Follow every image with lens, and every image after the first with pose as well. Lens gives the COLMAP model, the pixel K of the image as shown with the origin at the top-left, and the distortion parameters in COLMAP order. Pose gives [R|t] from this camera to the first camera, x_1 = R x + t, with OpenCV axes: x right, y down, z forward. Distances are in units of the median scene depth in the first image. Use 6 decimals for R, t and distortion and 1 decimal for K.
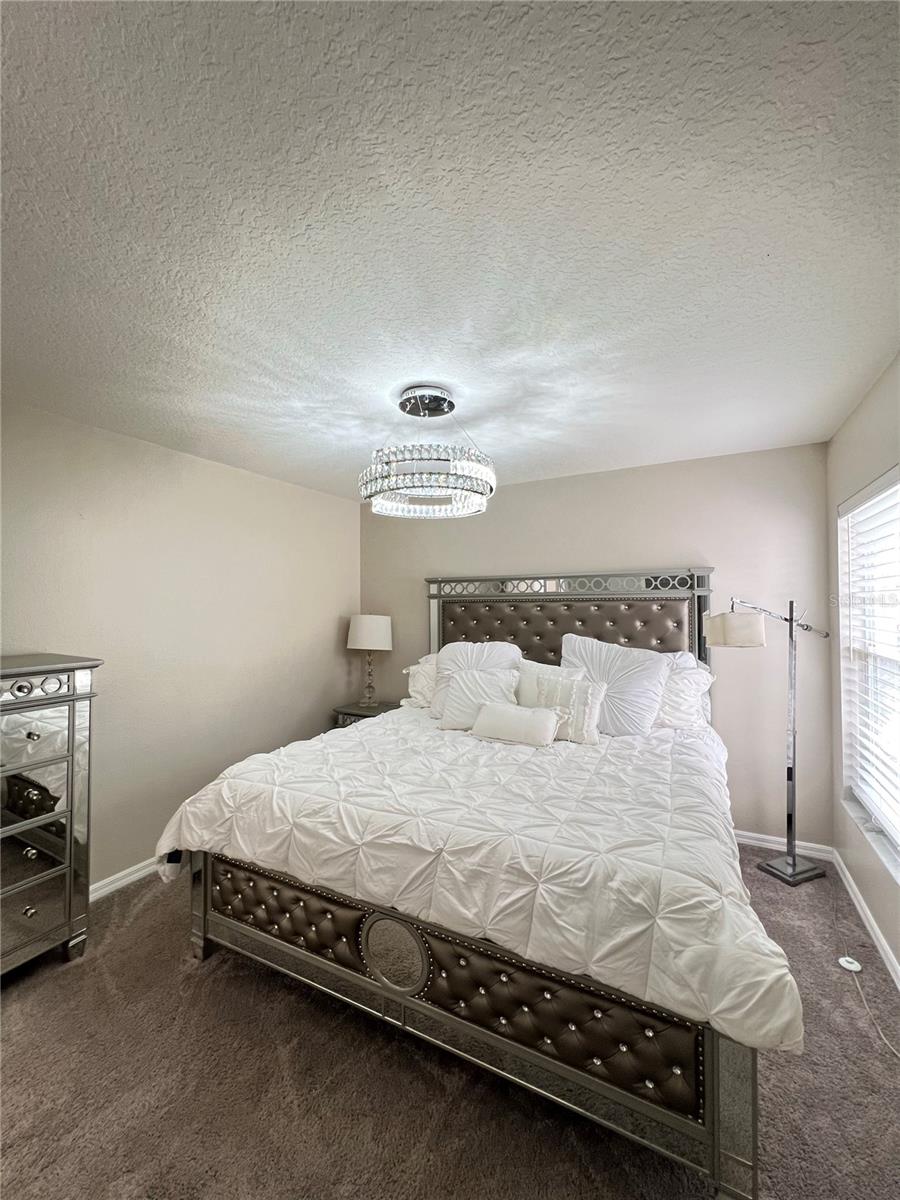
lens RADIAL K [[482.1, 0, 451.3], [0, 482.1, 598.5], [0, 0, 1]] dist [-0.000560, 0.000685]
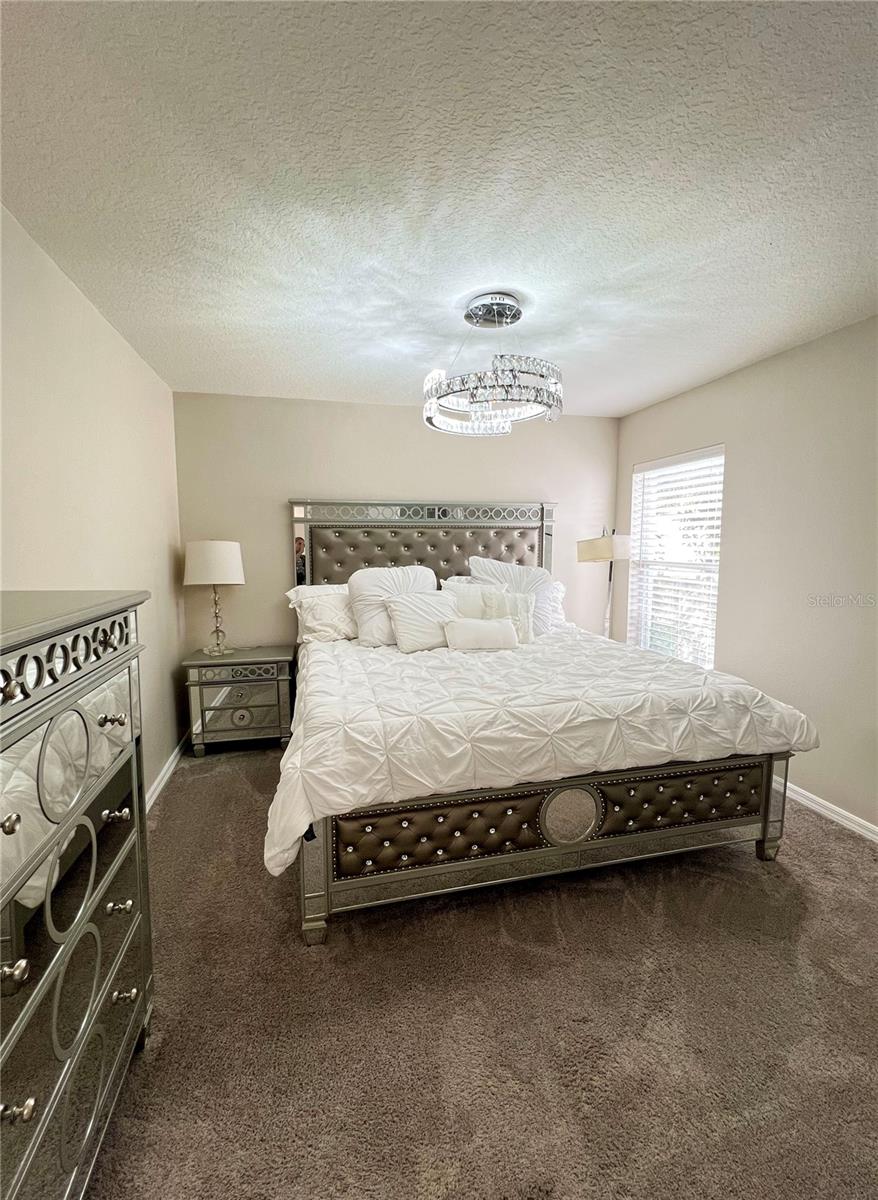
lens RADIAL K [[492.8, 0, 436.0], [0, 492.8, 596.0], [0, 0, 1]] dist [0.001664, -0.000083]
pose [[0.754083, -0.068512, 0.653196, -0.881529], [-0.012377, 0.992885, 0.118429, 0.052265], [-0.656662, -0.097390, 0.747870, 0.287585]]
